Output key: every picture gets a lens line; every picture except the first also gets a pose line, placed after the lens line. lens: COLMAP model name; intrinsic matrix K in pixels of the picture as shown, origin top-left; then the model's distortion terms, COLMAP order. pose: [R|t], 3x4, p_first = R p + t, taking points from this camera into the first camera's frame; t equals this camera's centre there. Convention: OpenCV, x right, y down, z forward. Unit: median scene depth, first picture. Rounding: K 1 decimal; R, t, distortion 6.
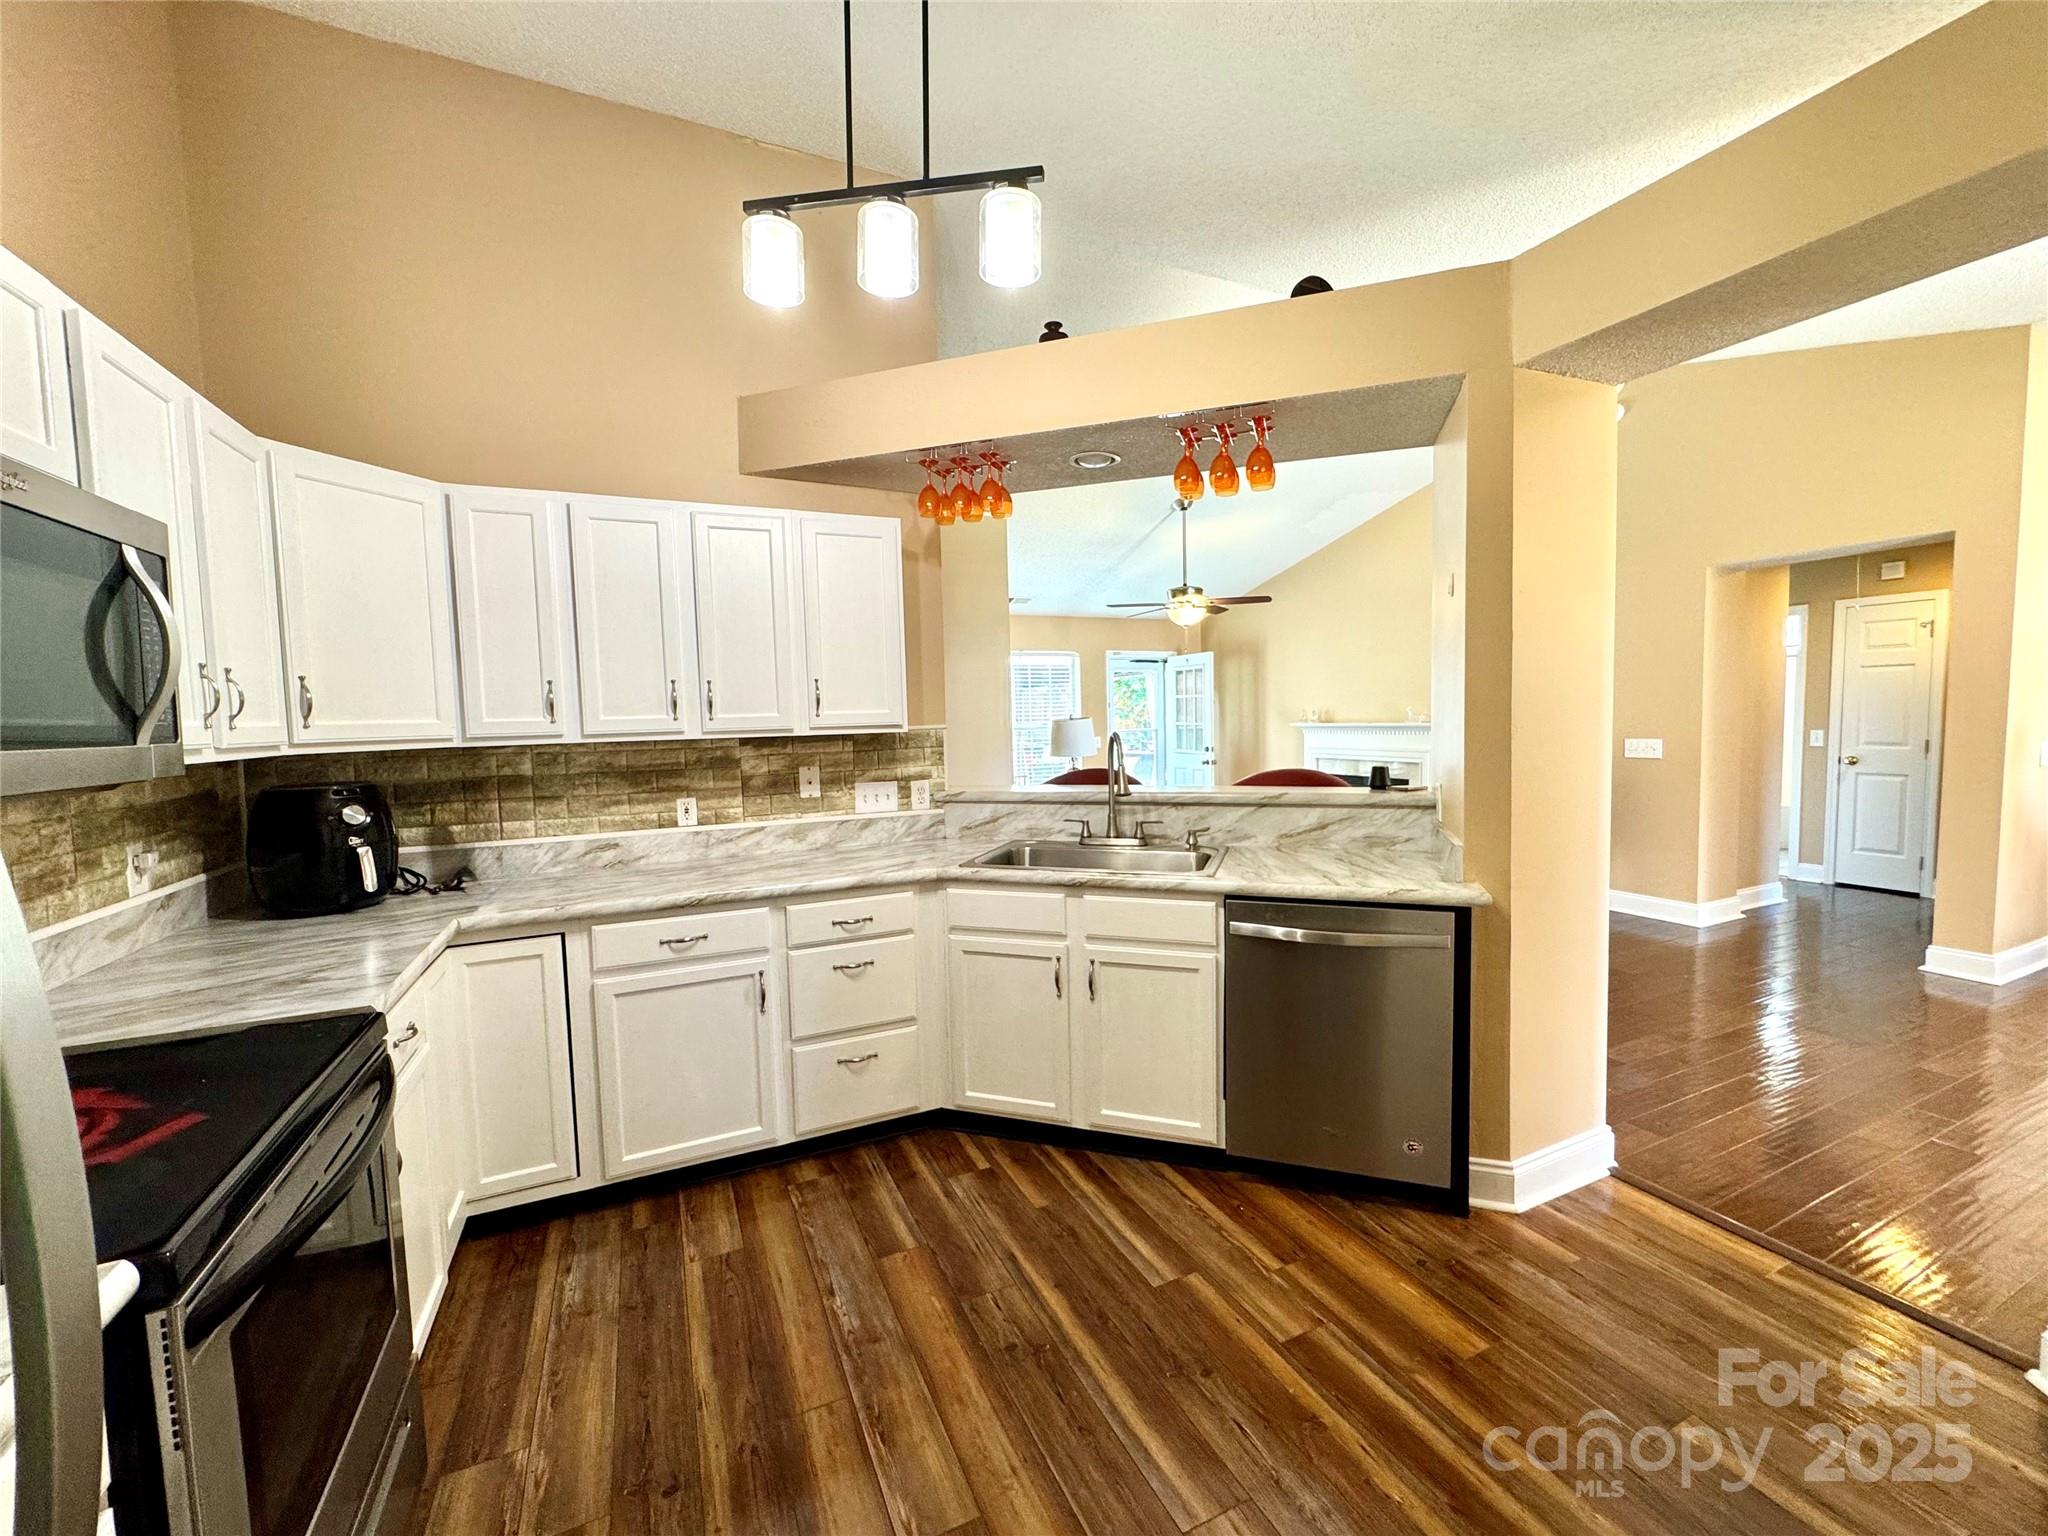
lens RADIAL K [[827.1, 0, 1028.9], [0, 827.1, 765.5], [0, 0, 1]] dist [-0.001724, -0.000179]
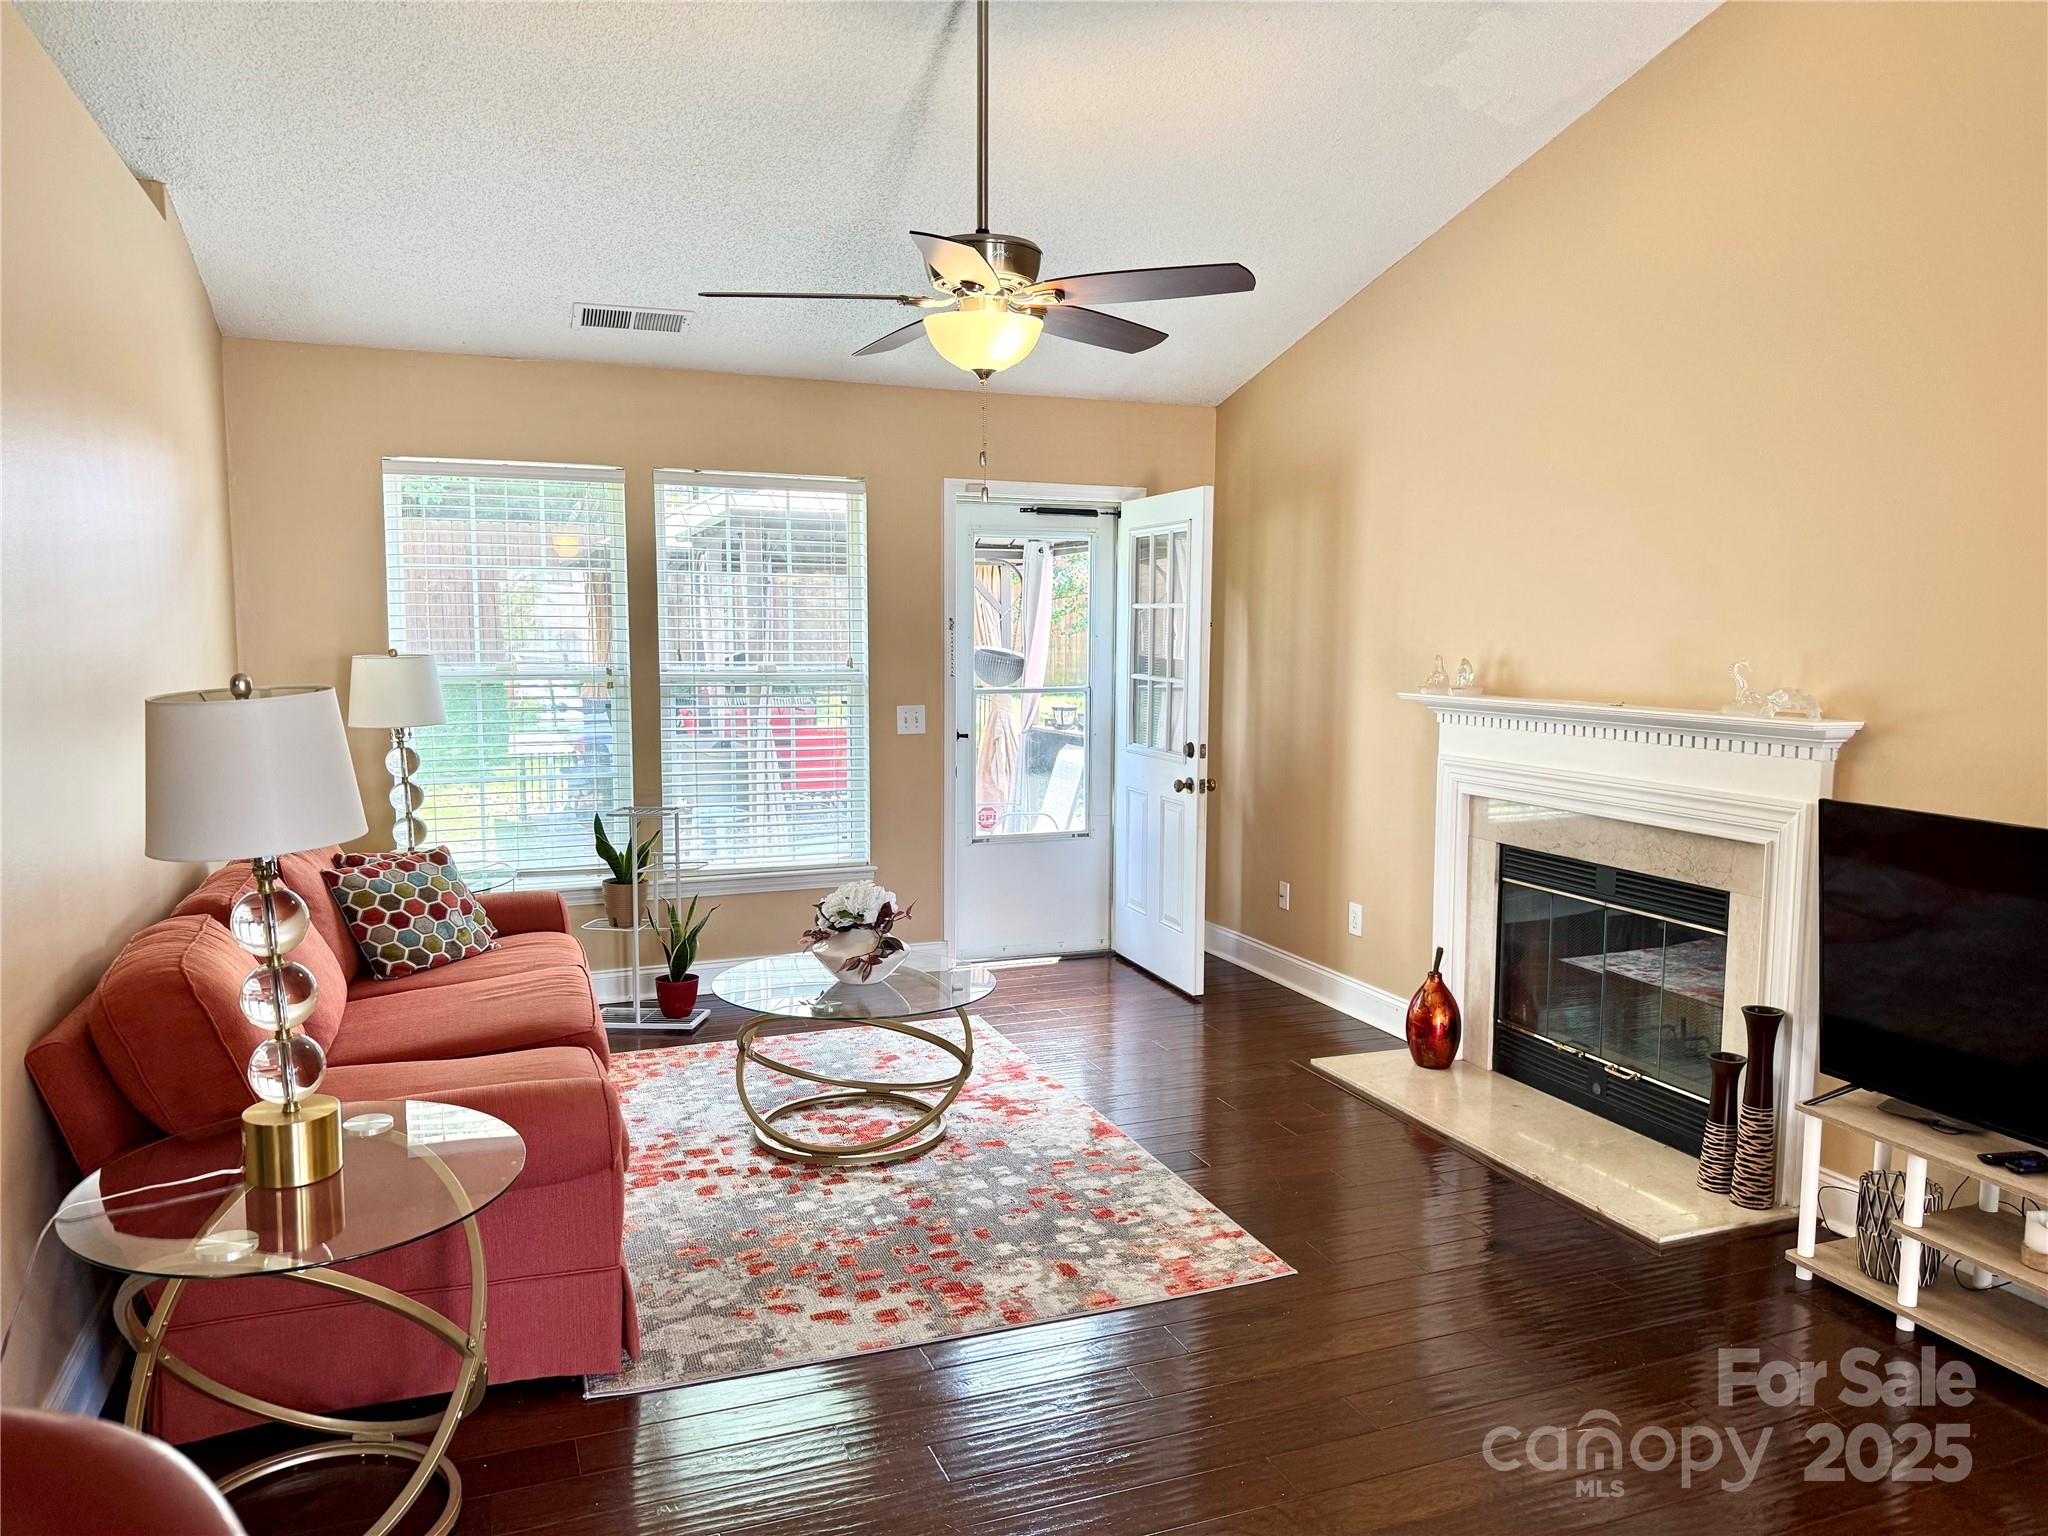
lens RADIAL K [[1426.3, 0, 1024.0], [0, 1426.3, 768.0], [0, 0, 1]] dist [0.153941, -0.171765]
pose [[0.997383, 0.034585, -0.063486, 0.198730], [-0.032032, 0.998654, 0.040793, -0.038814], [0.064811, -0.038653, 0.997149, 0.384484]]
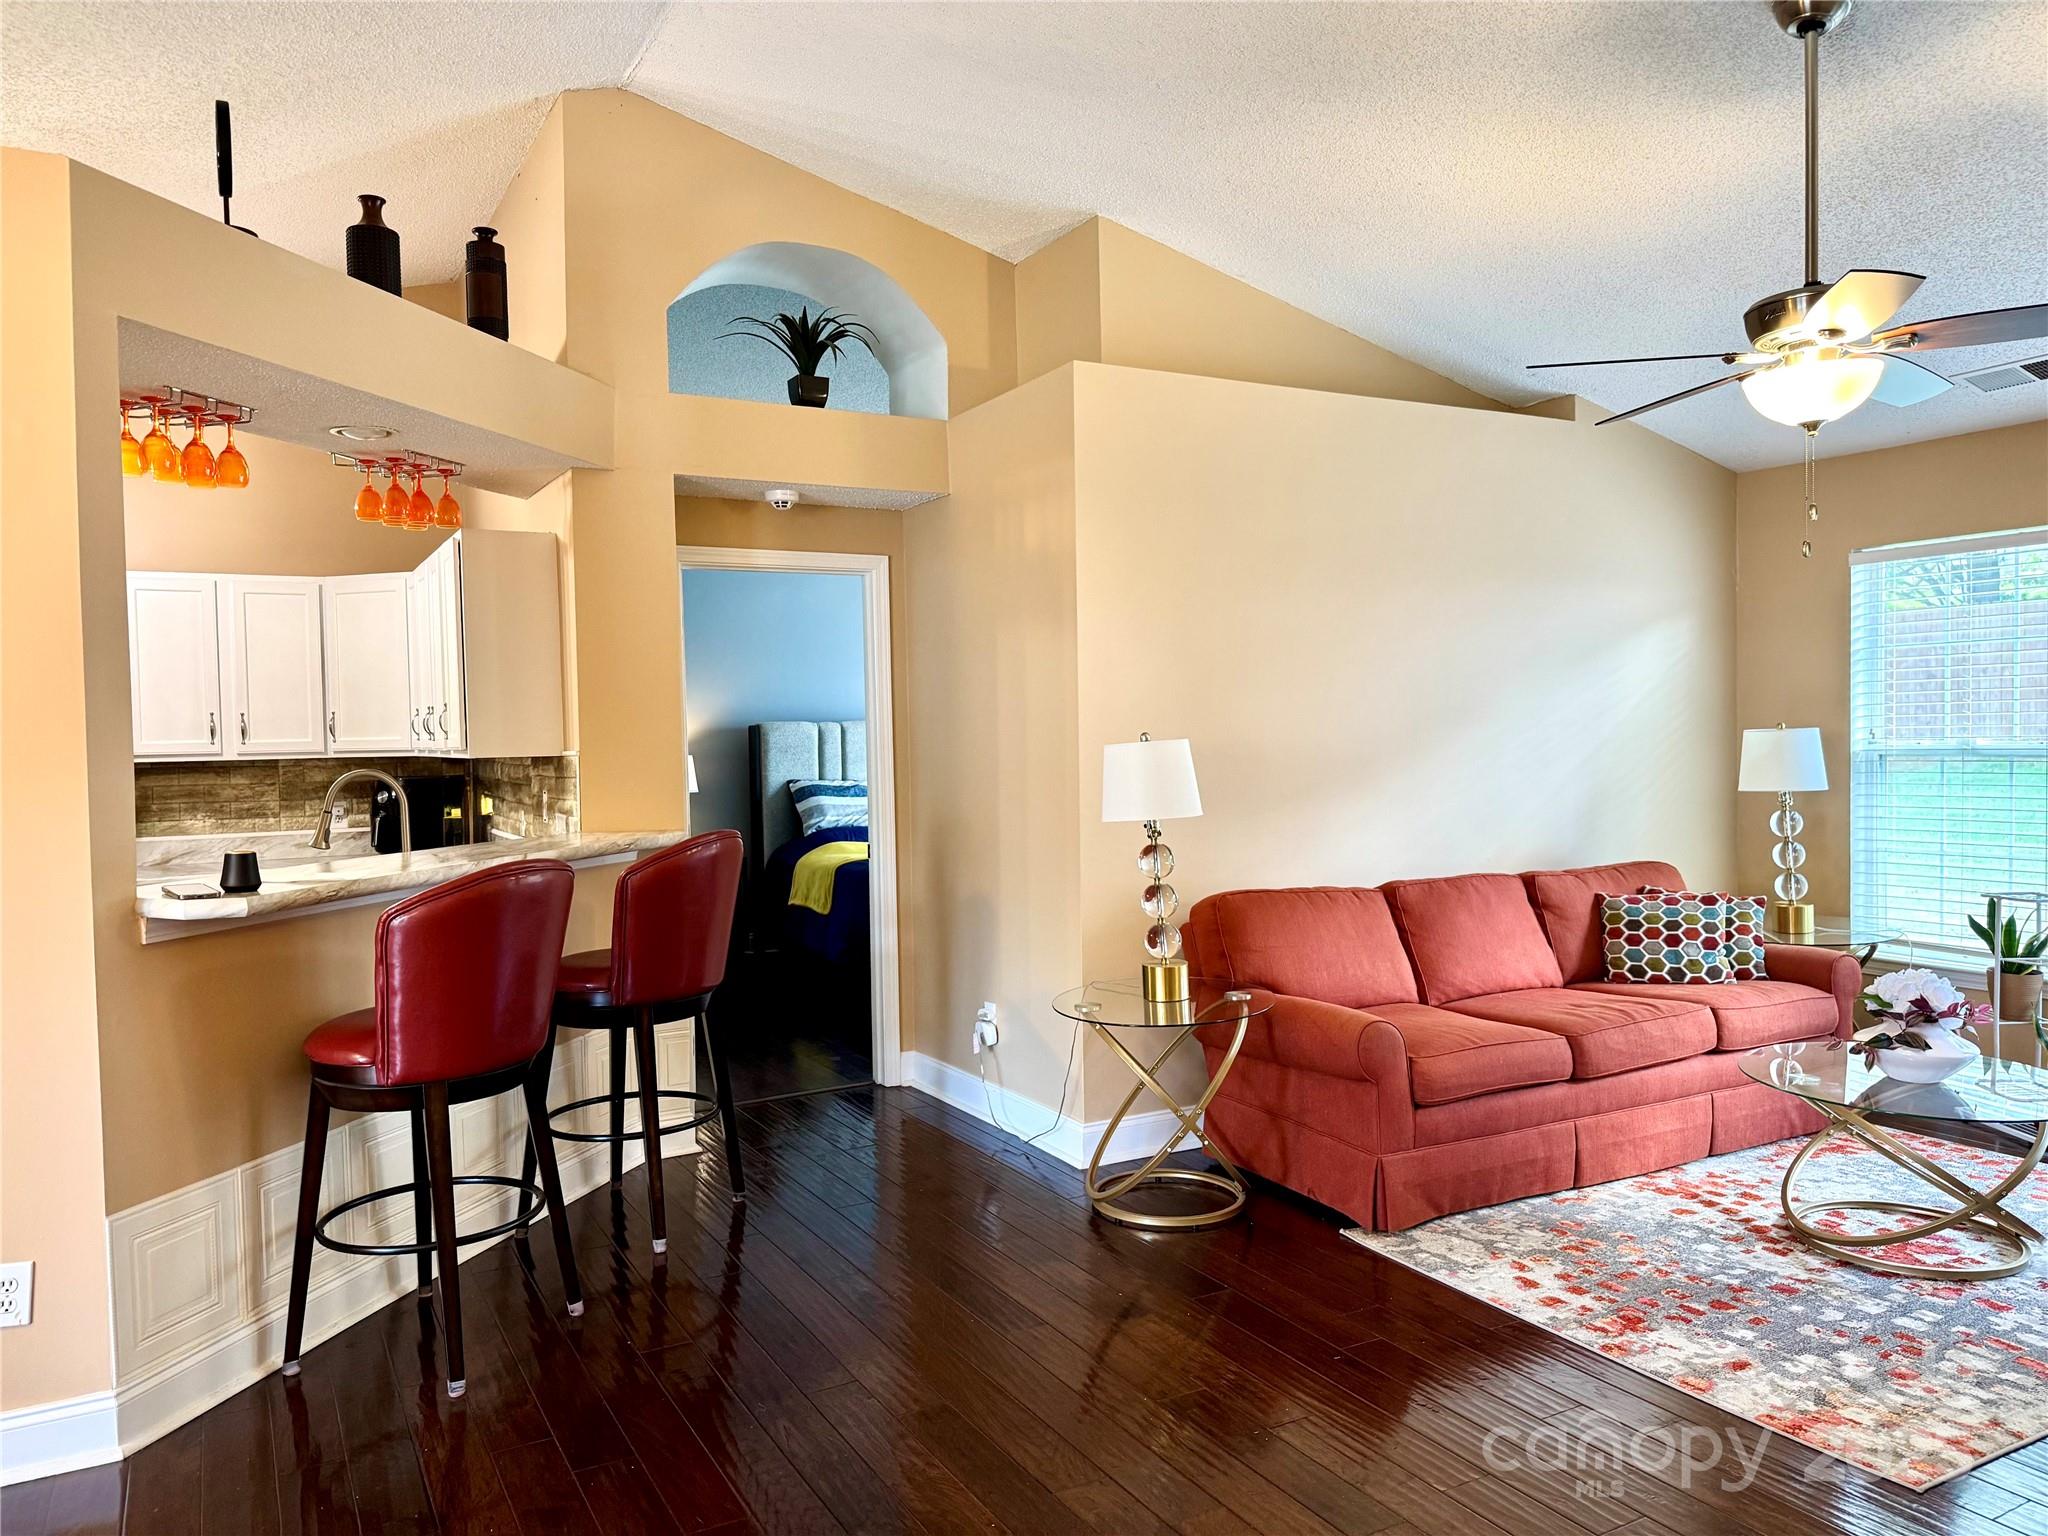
lens RADIAL K [[1454.6, 0, 1016.0], [0, 1454.6, 775.6], [0, 0, 1]] dist [0.005841, -0.007706]
pose [[0.065656, 0.054562, -0.996350, 0.572746], [-0.044269, 0.997680, 0.051717, -0.050183], [0.996860, 0.040712, 0.067919, 0.570934]]
